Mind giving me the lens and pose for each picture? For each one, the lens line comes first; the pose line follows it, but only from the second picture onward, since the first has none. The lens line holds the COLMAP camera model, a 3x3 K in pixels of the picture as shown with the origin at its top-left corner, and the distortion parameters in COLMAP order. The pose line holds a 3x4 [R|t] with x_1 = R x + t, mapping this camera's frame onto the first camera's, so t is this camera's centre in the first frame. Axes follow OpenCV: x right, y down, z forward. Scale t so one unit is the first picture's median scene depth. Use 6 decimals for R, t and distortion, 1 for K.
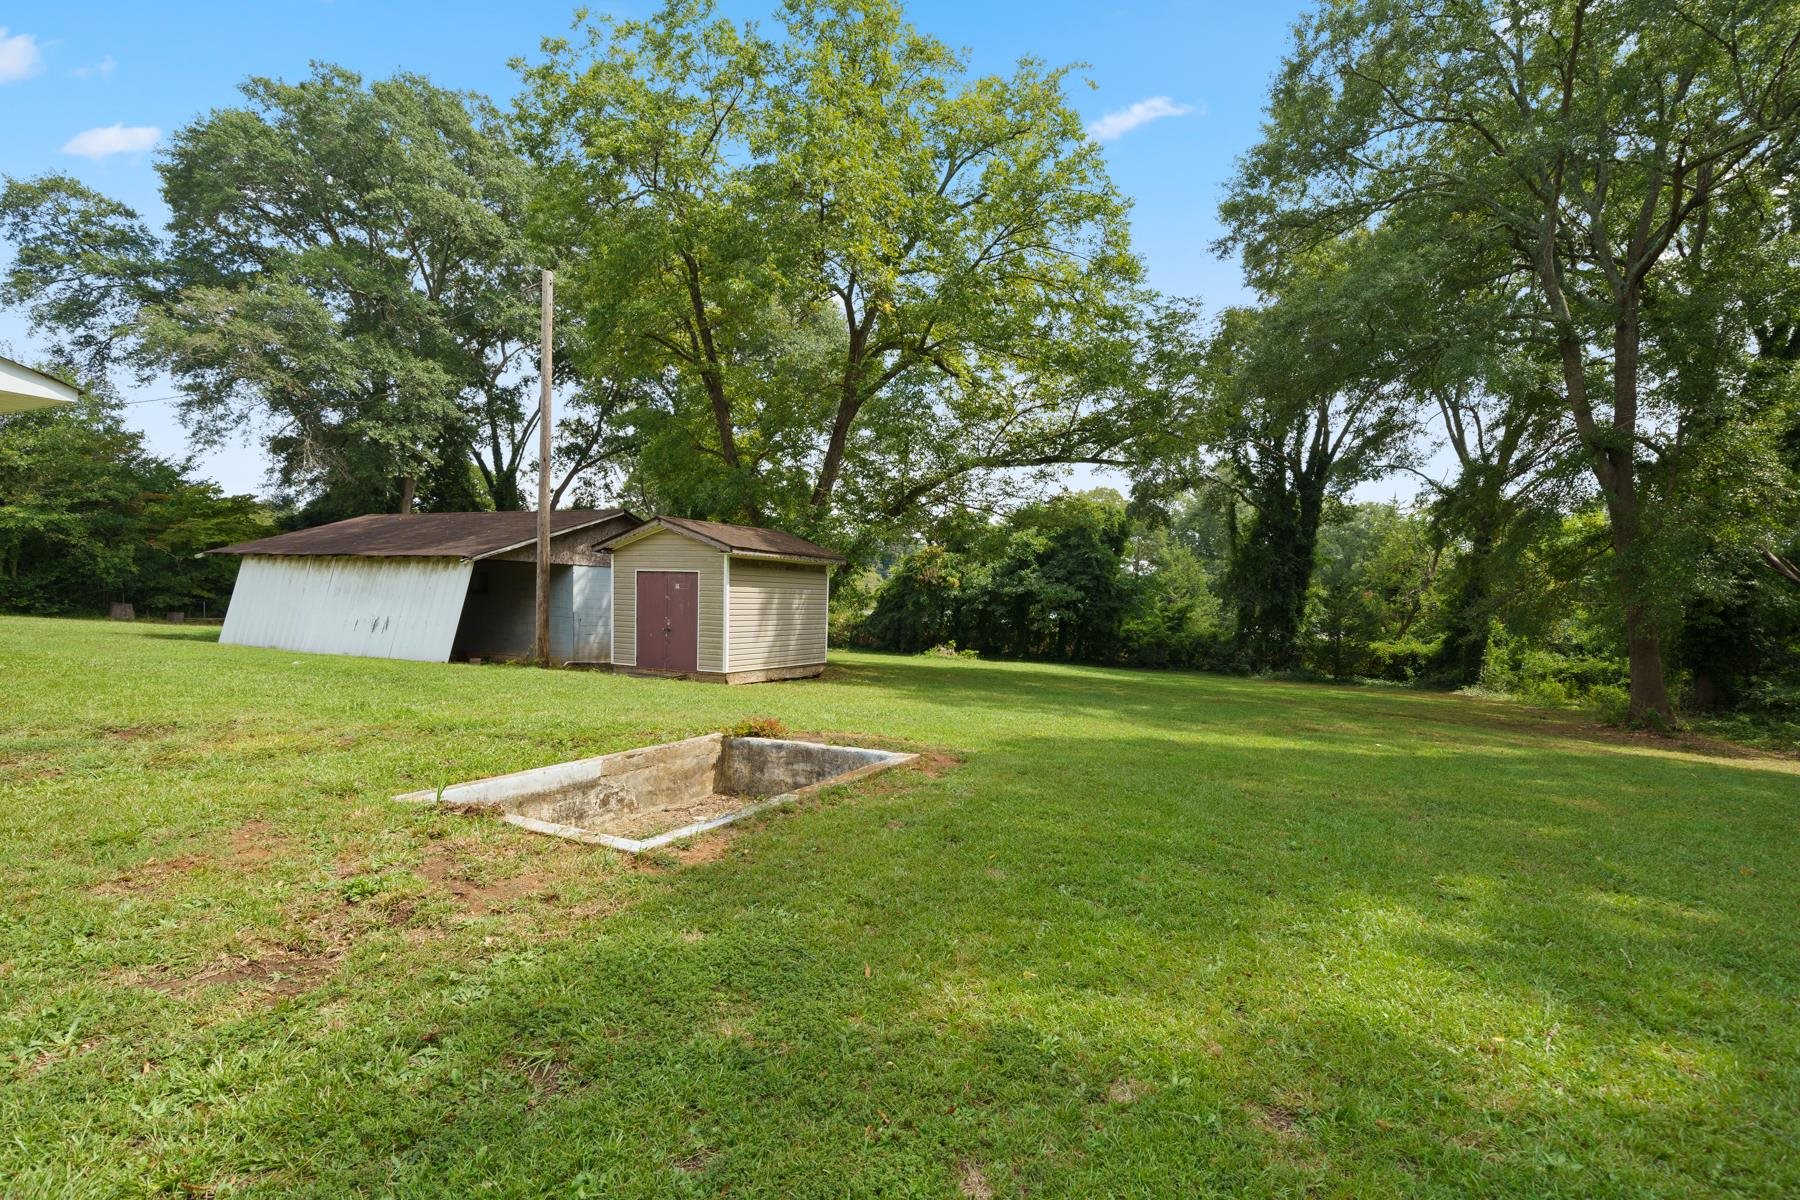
lens RADIAL K [[792.6, 0, 903.6], [0, 792.6, 605.7], [0, 0, 1]] dist [0.001807, -0.000044]
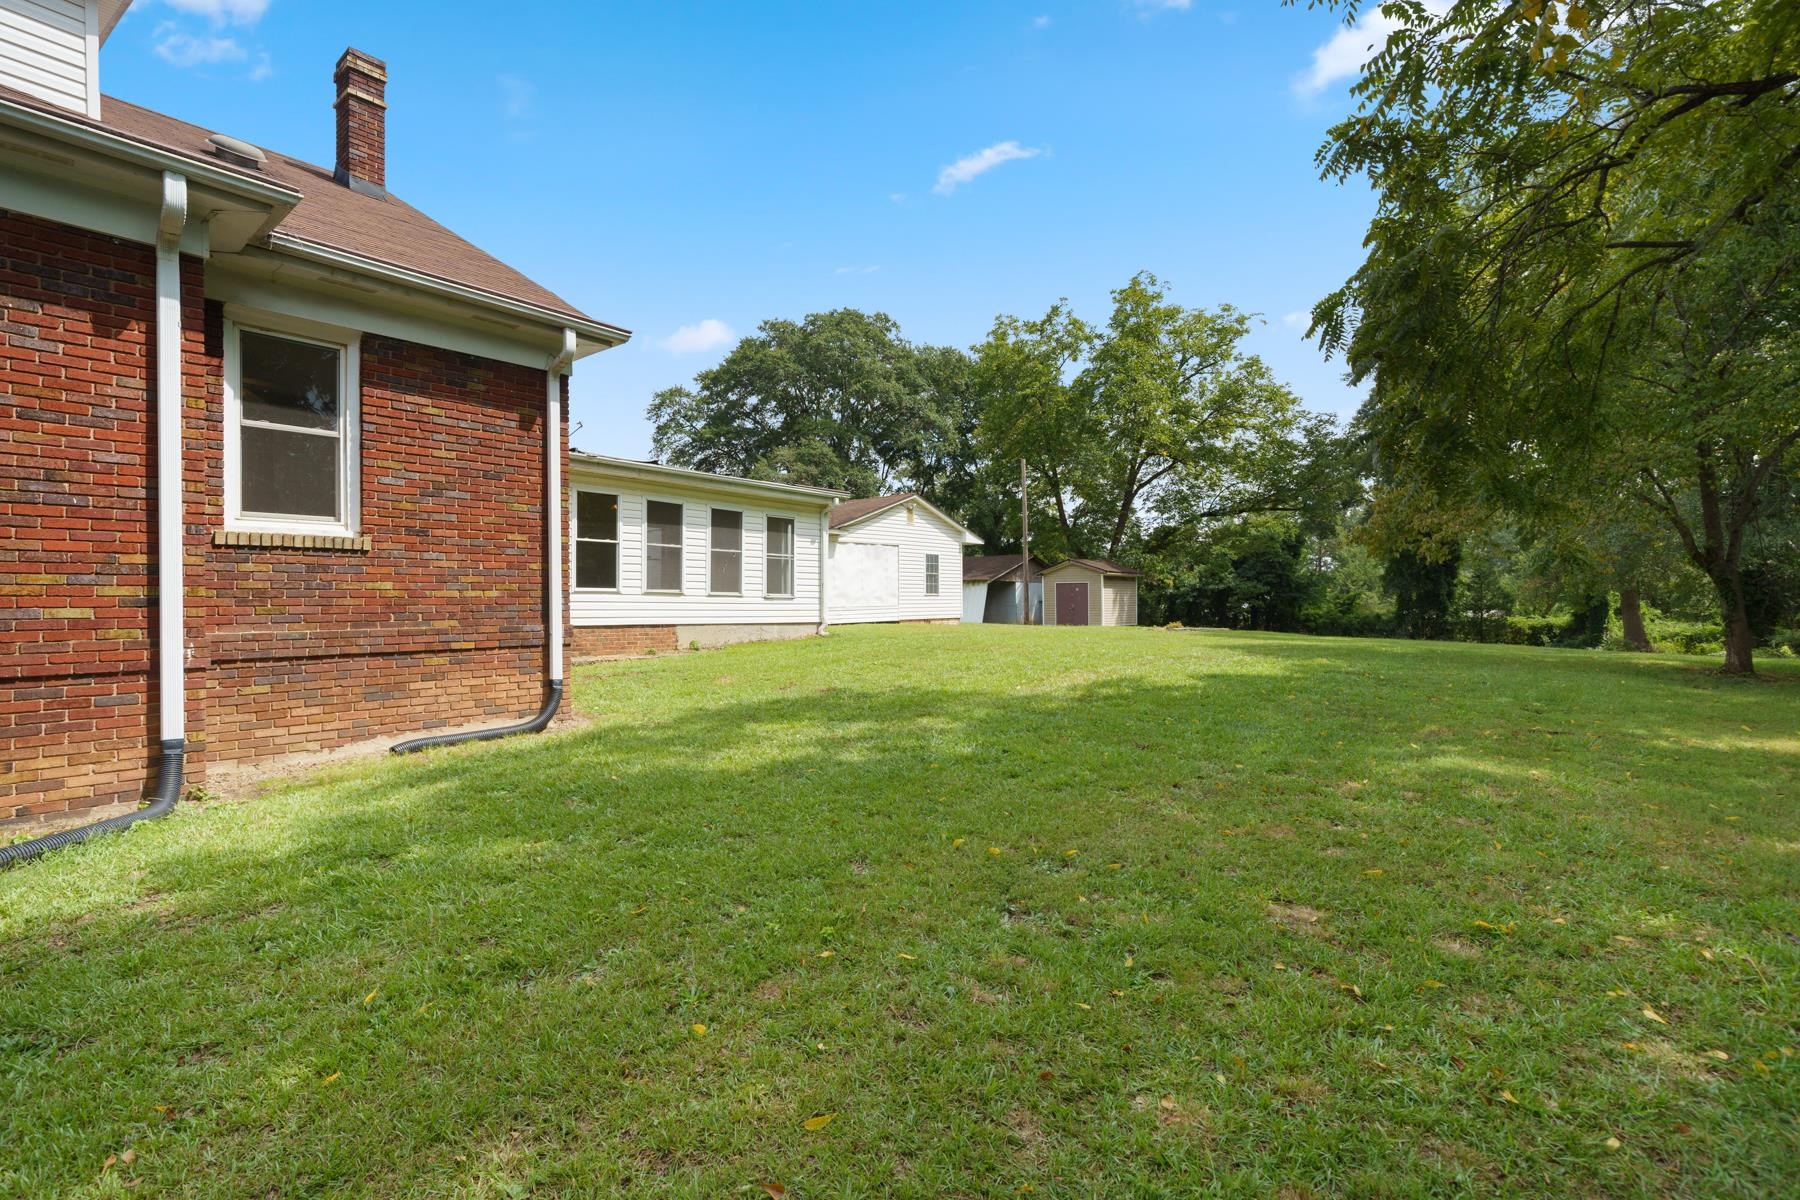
lens RADIAL K [[749.0, 0, 906.8], [0, 749.0, 597.3], [0, 0, 1]] dist [-0.002116, -0.000236]
pose [[0.973690, -0.034149, -0.225305, -0.103543], [0.030043, 0.999315, -0.021631, 0.011440], [0.225890, 0.014293, 0.974048, -0.449846]]
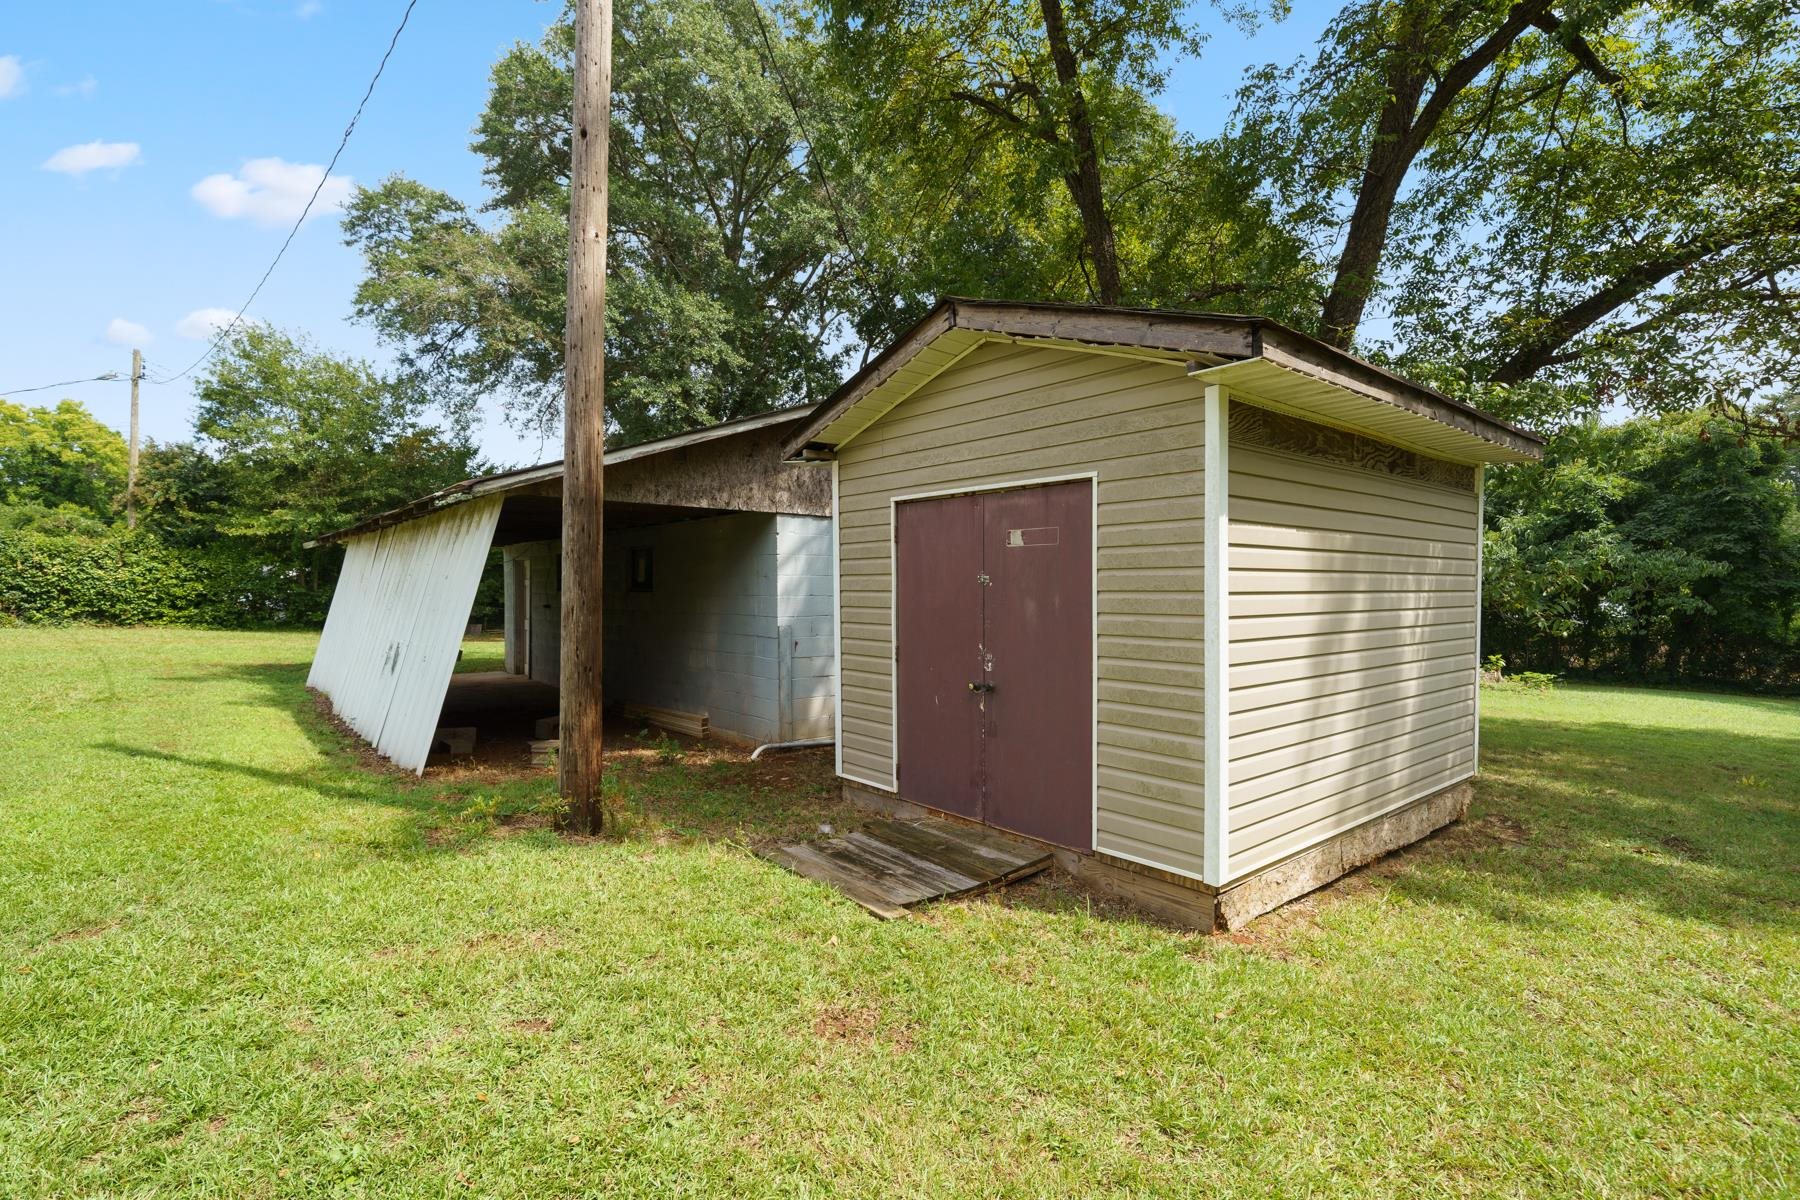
lens RADIAL K [[792.6, 0, 903.6], [0, 792.6, 605.7], [0, 0, 1]] dist [0.001807, -0.000044]
pose [[0.910558, -0.020641, -0.412866, -0.075456], [0.022842, 0.999739, 0.000395, -0.000711], [0.412750, -0.009791, 0.910792, 0.265647]]
